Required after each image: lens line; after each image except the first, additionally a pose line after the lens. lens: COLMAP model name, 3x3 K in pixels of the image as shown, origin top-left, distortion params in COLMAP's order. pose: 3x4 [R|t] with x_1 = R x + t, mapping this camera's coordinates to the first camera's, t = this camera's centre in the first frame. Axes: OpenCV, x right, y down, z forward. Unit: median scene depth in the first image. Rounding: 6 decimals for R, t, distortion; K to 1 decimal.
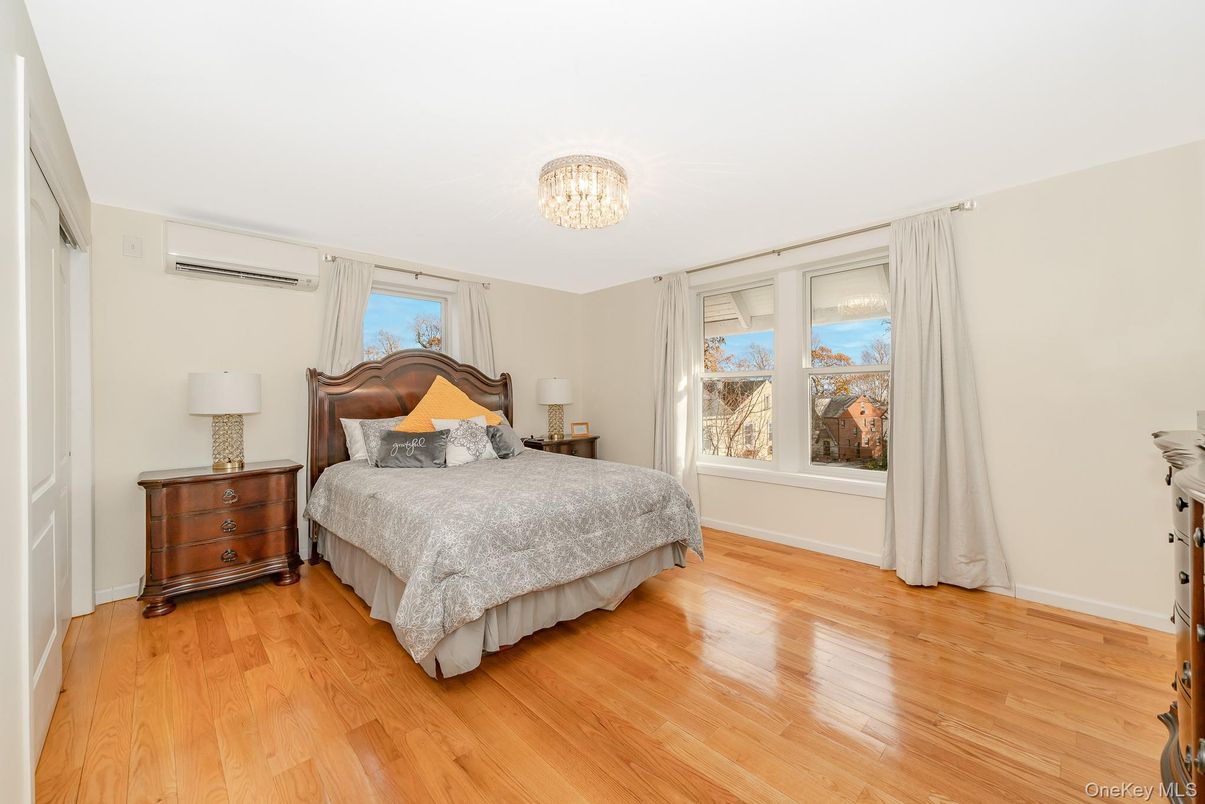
lens RADIAL K [[480.3, 0, 604.3], [0, 480.3, 397.4], [0, 0, 1]] dist [0.002871, 0.000067]
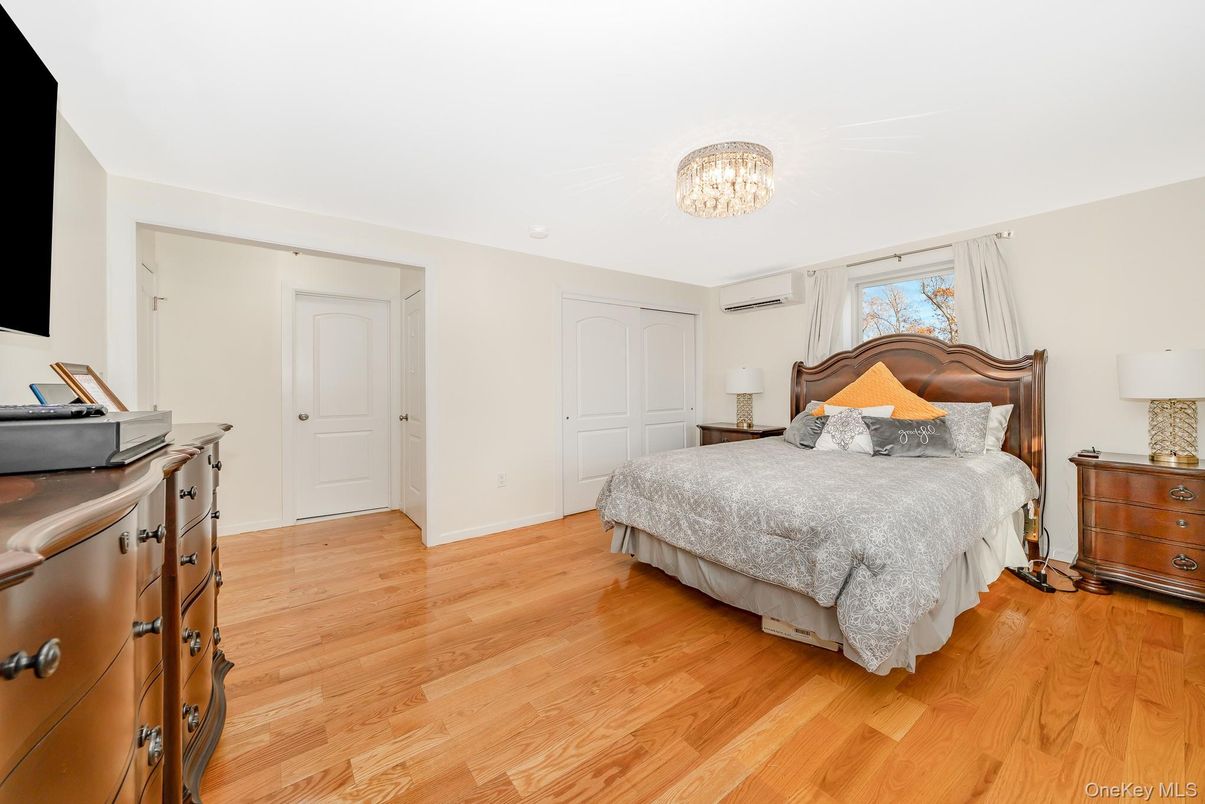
lens RADIAL K [[438.2, 0, 626.2], [0, 438.2, 384.1], [0, 0, 1]] dist [0.000478, 0.000078]
pose [[-0.094108, 0.010857, -0.995503, 0.824292], [0.000419, 0.999941, 0.010866, -0.015749], [0.995562, 0.000606, -0.094107, 0.819636]]
